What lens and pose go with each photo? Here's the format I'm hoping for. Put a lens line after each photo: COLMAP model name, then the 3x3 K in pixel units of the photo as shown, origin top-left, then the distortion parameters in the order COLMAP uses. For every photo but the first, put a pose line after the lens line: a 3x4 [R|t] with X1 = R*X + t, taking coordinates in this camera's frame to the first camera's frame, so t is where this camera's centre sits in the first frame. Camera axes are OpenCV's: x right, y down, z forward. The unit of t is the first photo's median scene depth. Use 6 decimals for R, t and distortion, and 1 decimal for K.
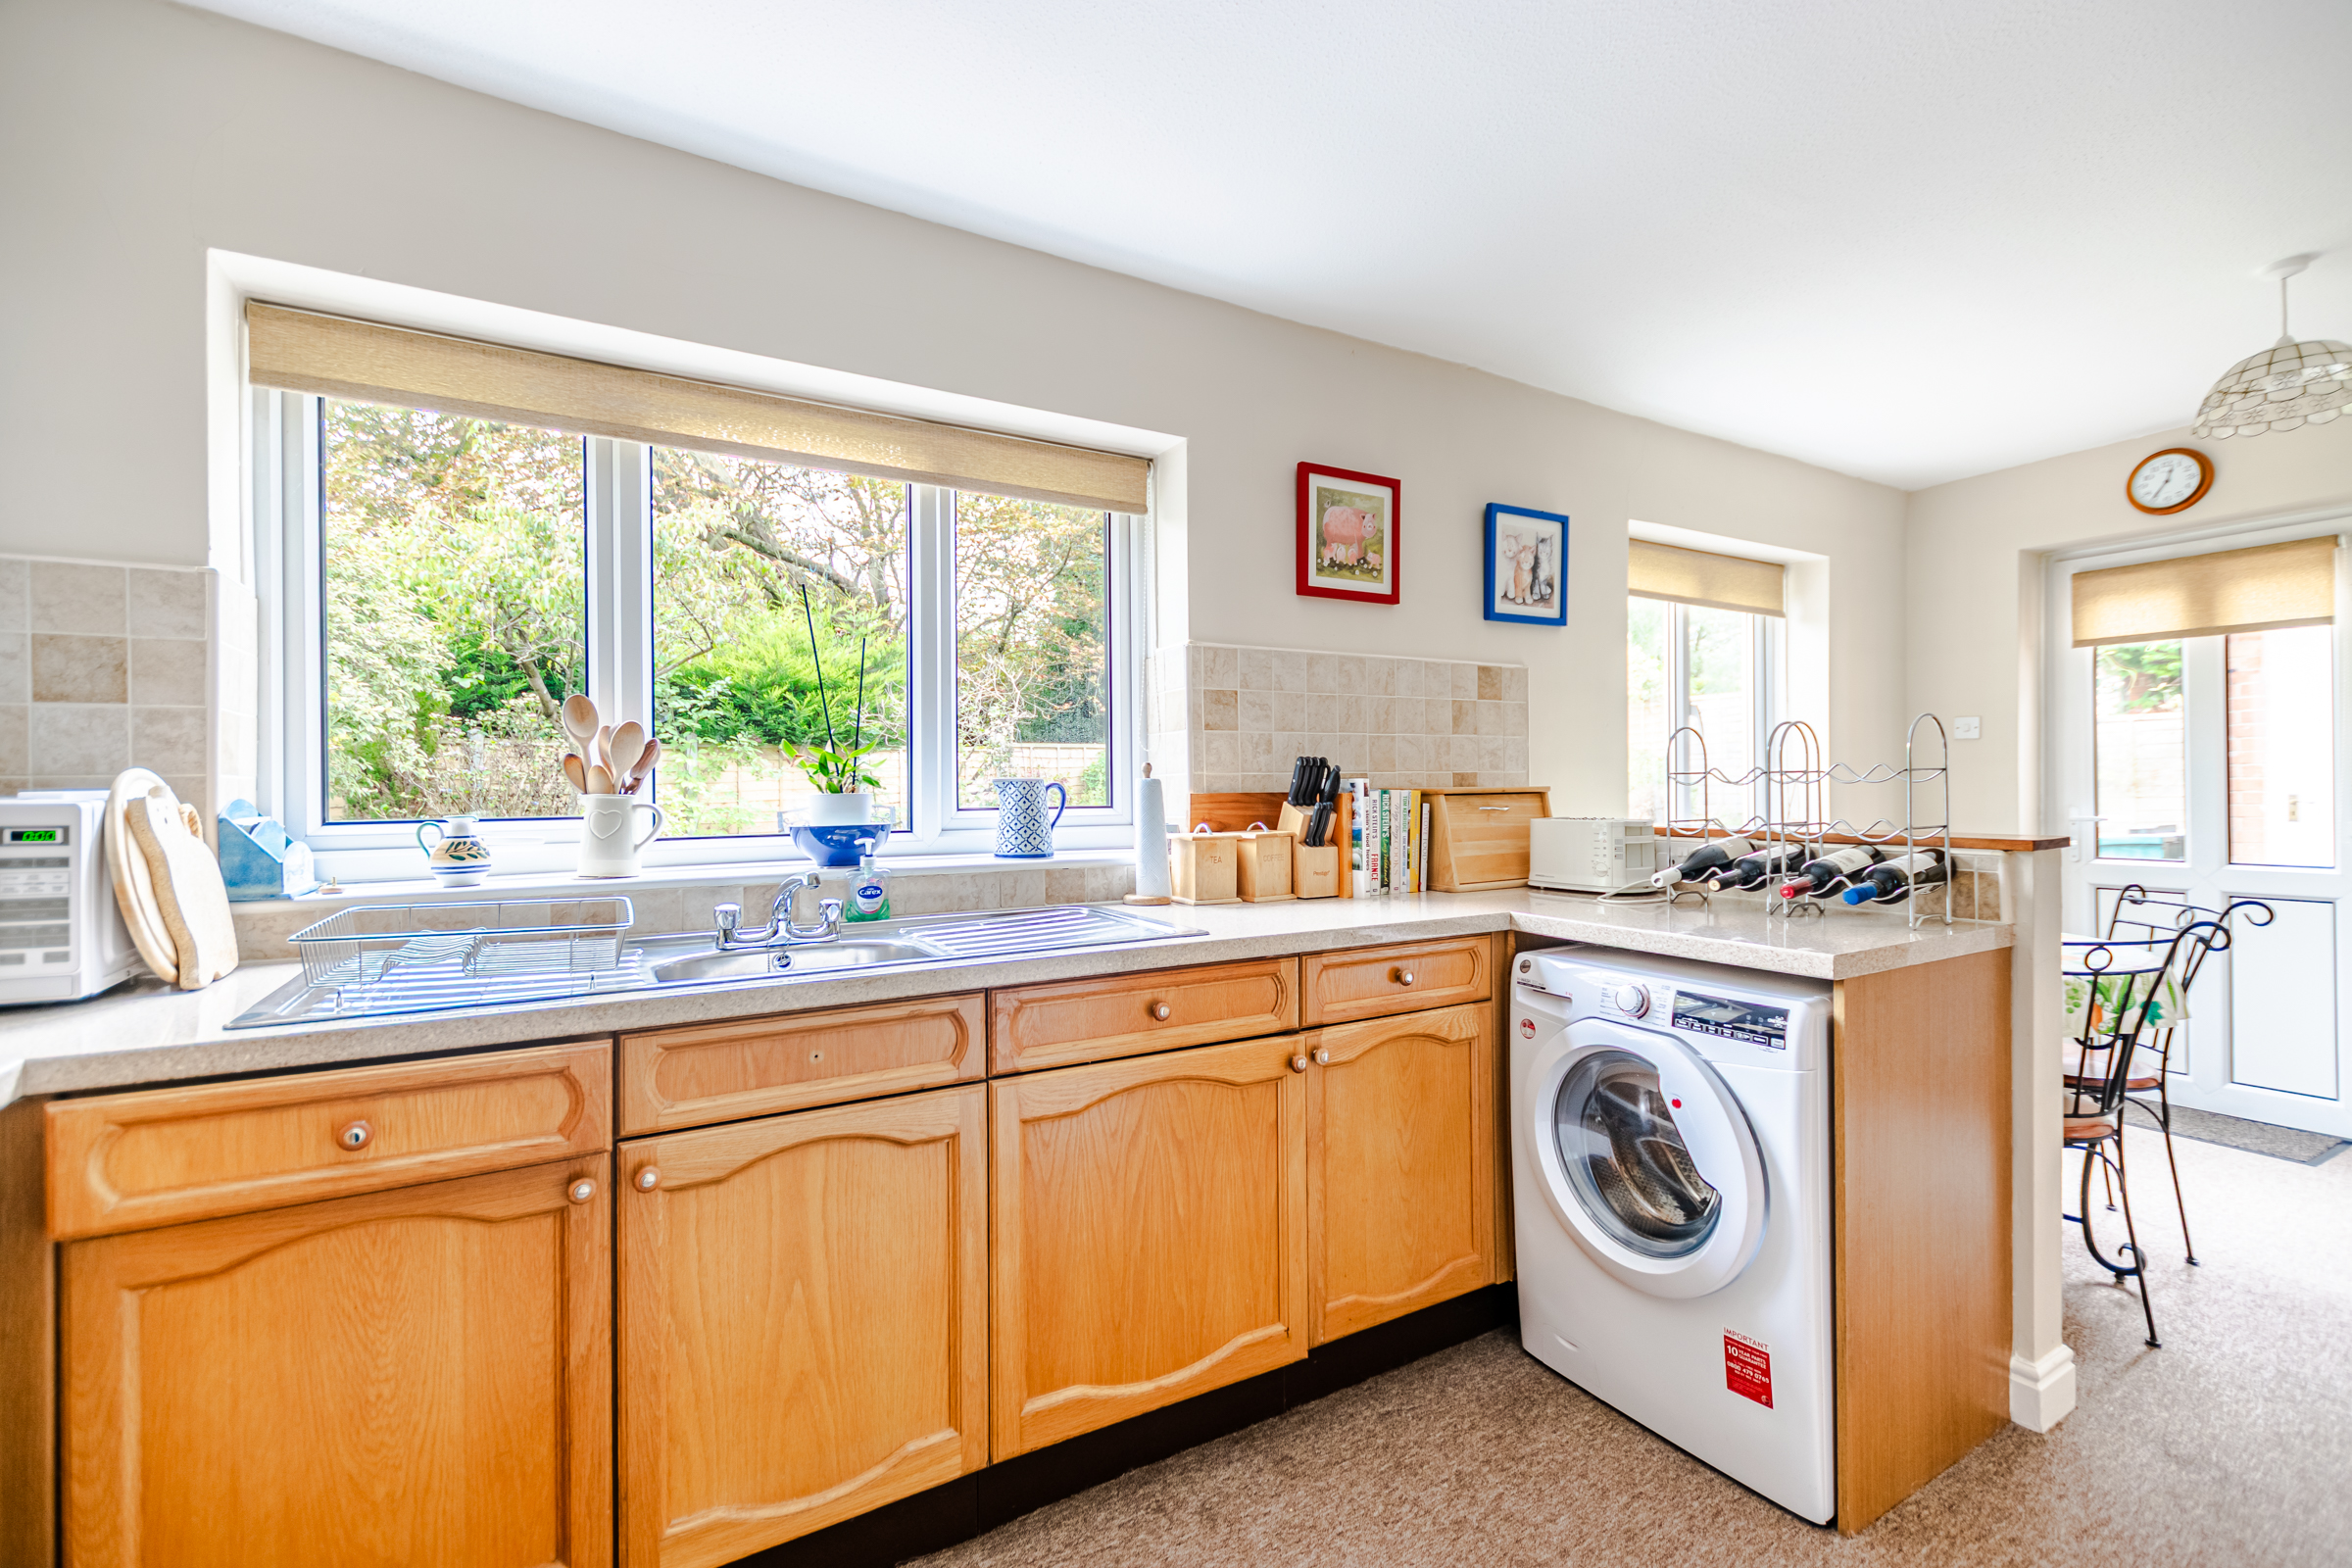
lens RADIAL K [[1025.2, 0, 1182.2], [0, 1025.2, 780.8], [0, 0, 1]] dist [0.008325, -0.000983]
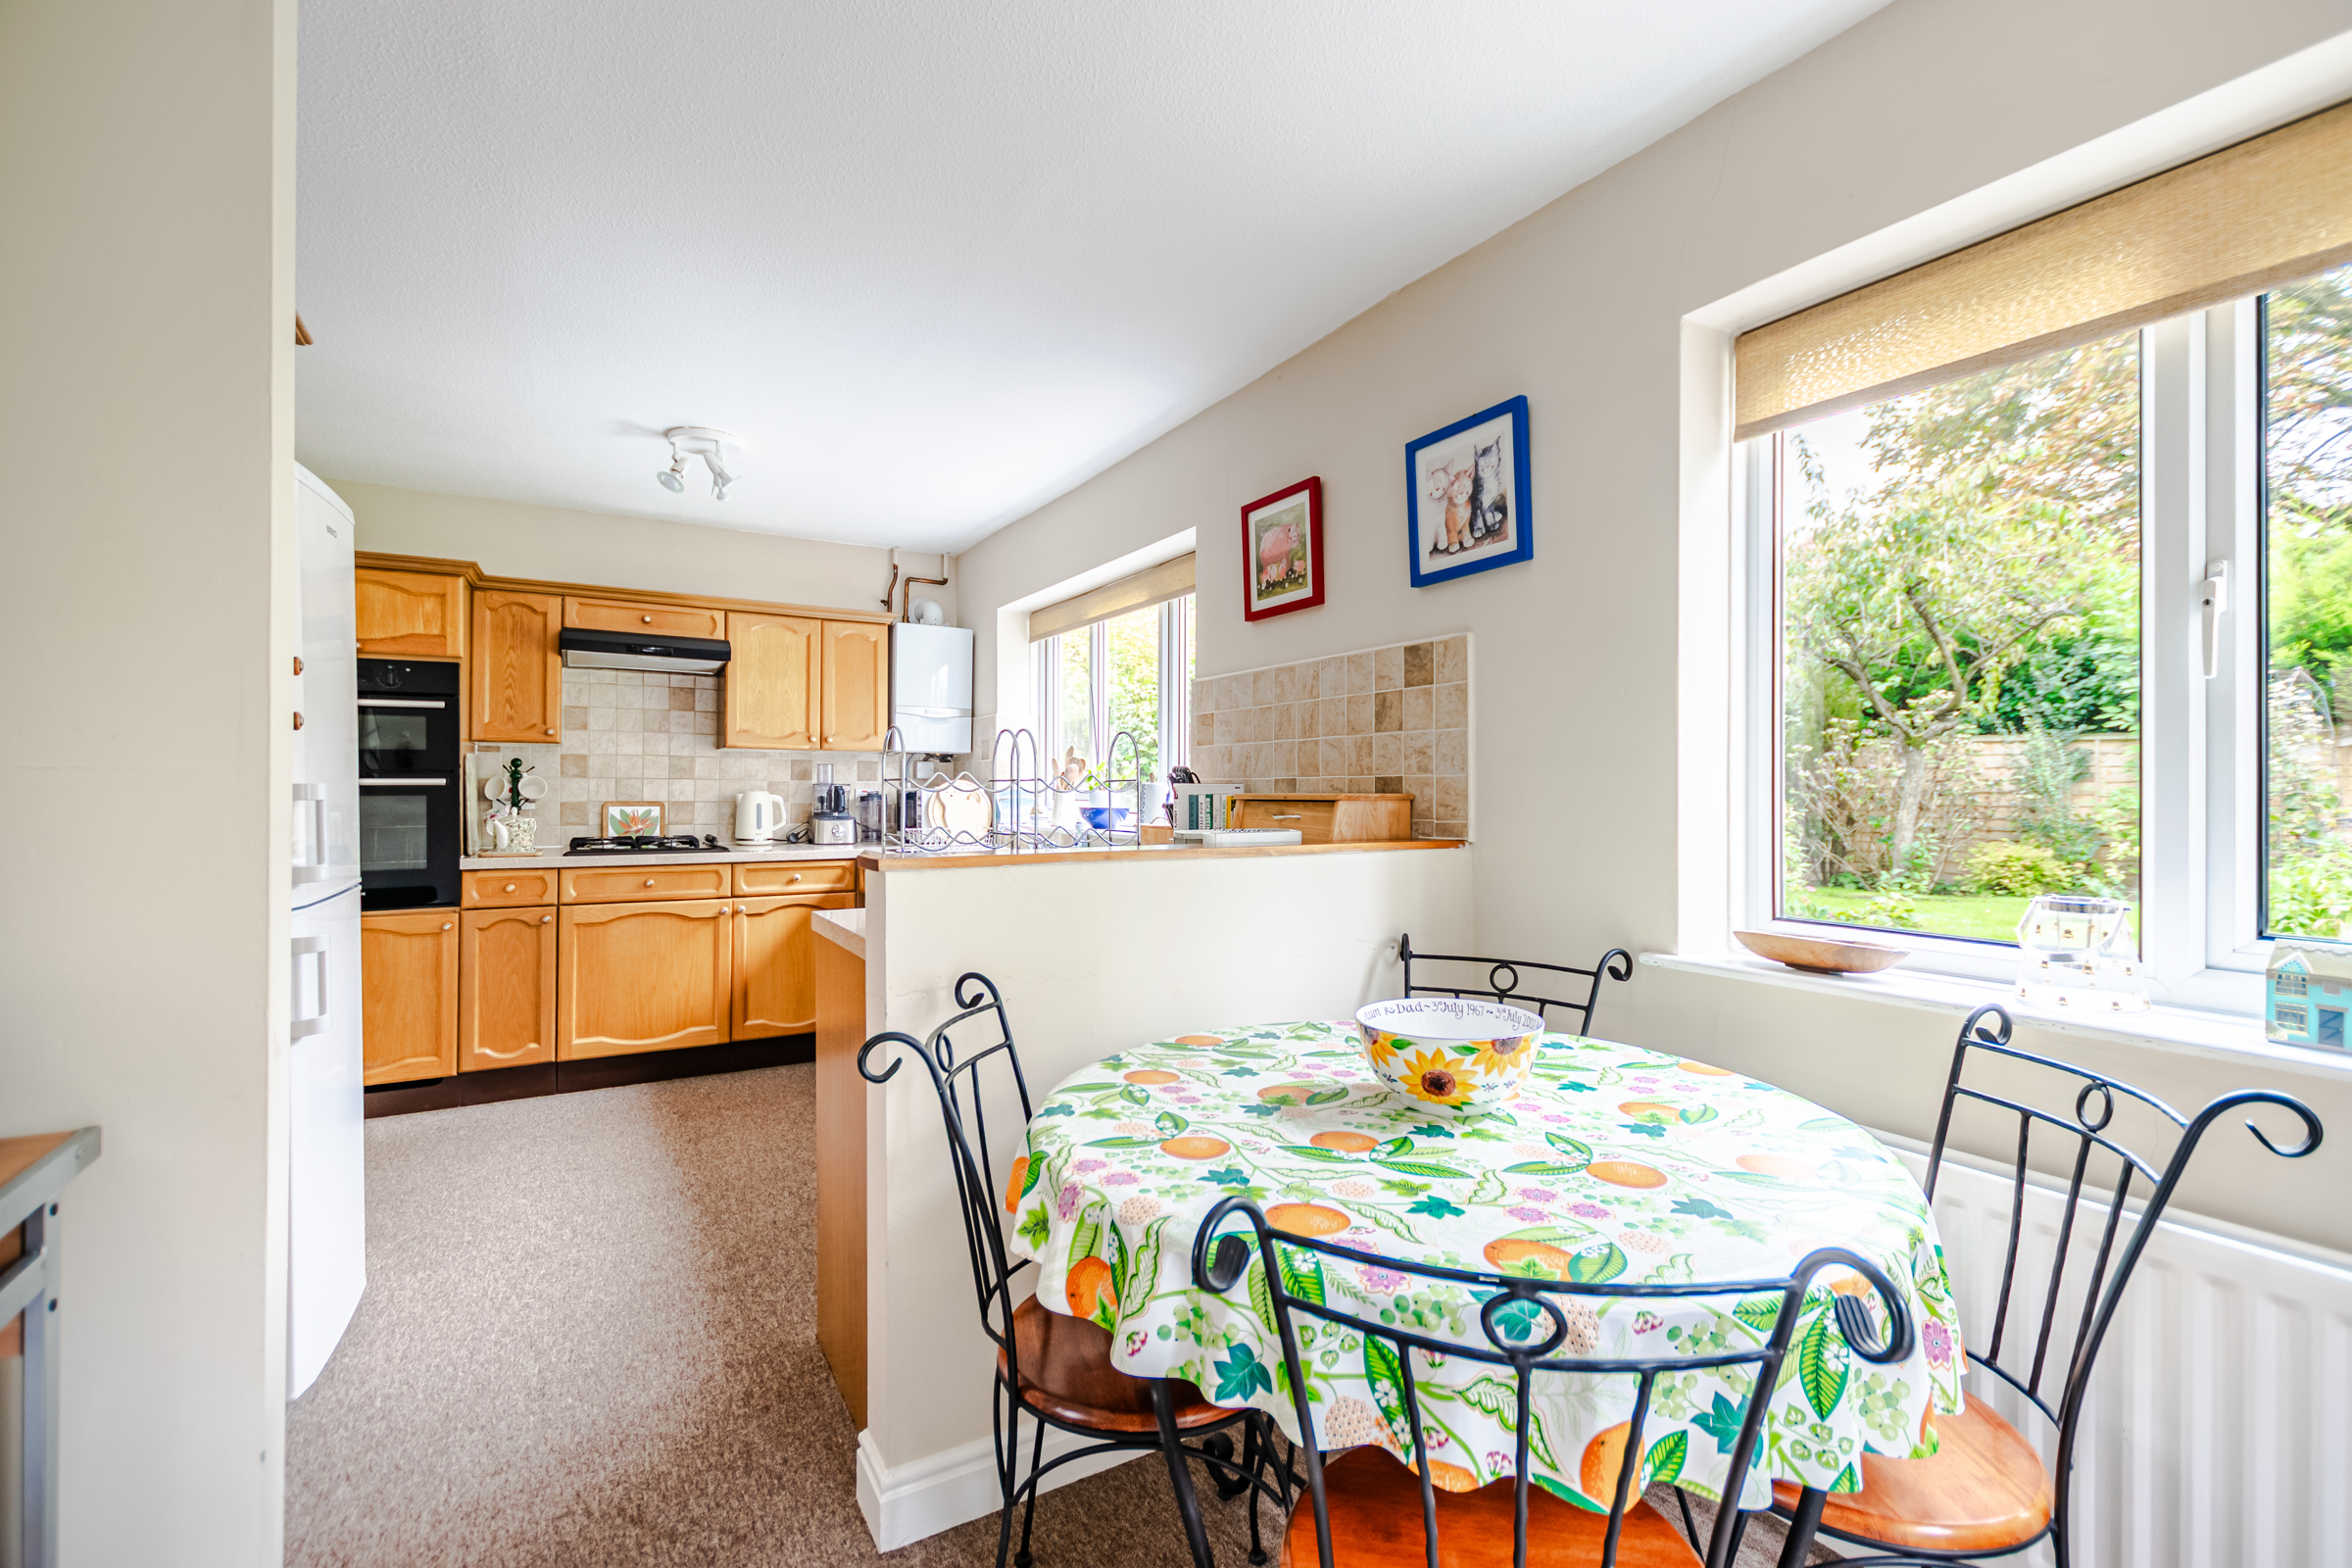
lens RADIAL K [[1025.2, 0, 1167.8], [0, 1025.2, 781.8], [0, 0, 1]] dist [0.008325, -0.000983]
pose [[-0.005362, 0.003559, -0.999979, 1.200788], [0.004742, 0.999983, 0.003534, -0.008086], [0.999974, -0.004723, -0.005379, 0.876048]]
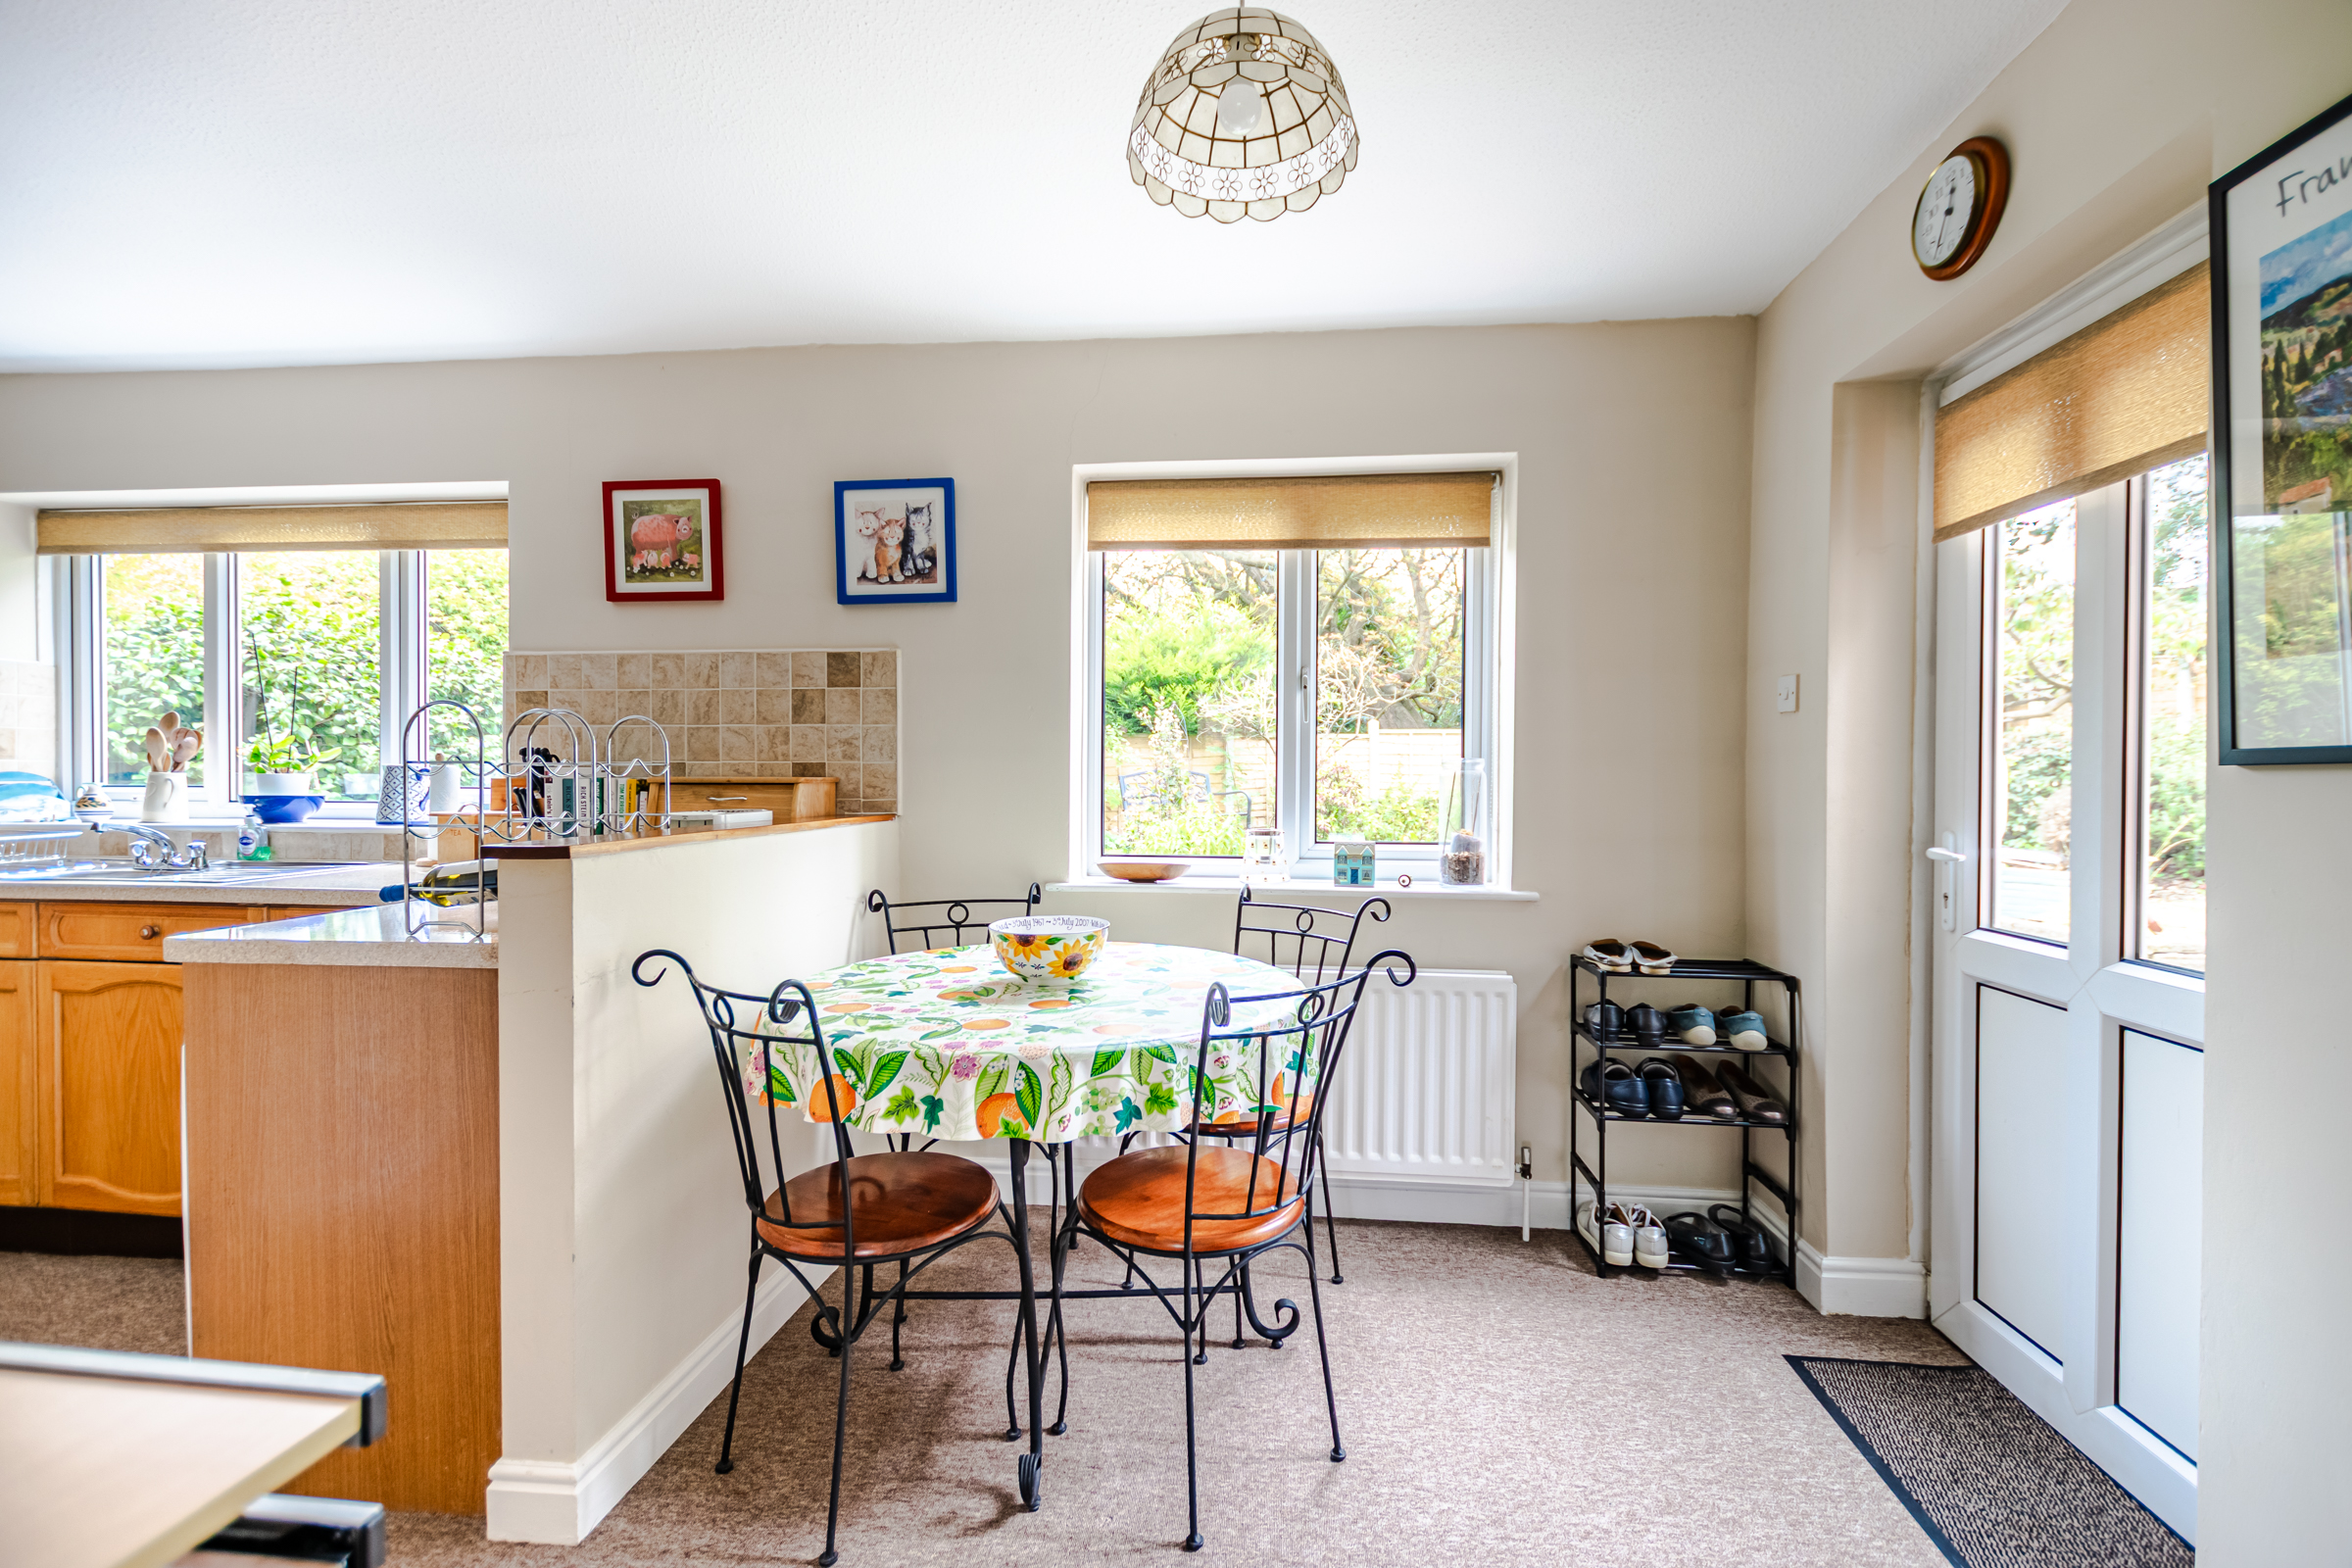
lens RADIAL K [[1025.2, 0, 1194.8], [0, 1025.2, 787.2], [0, 0, 1]] dist [0.008325, -0.000983]
pose [[0.807699, 0.020861, -0.589226, 1.233110], [-0.008735, 0.999688, 0.023420, -0.011385], [0.589530, -0.013769, 0.807629, 0.449920]]
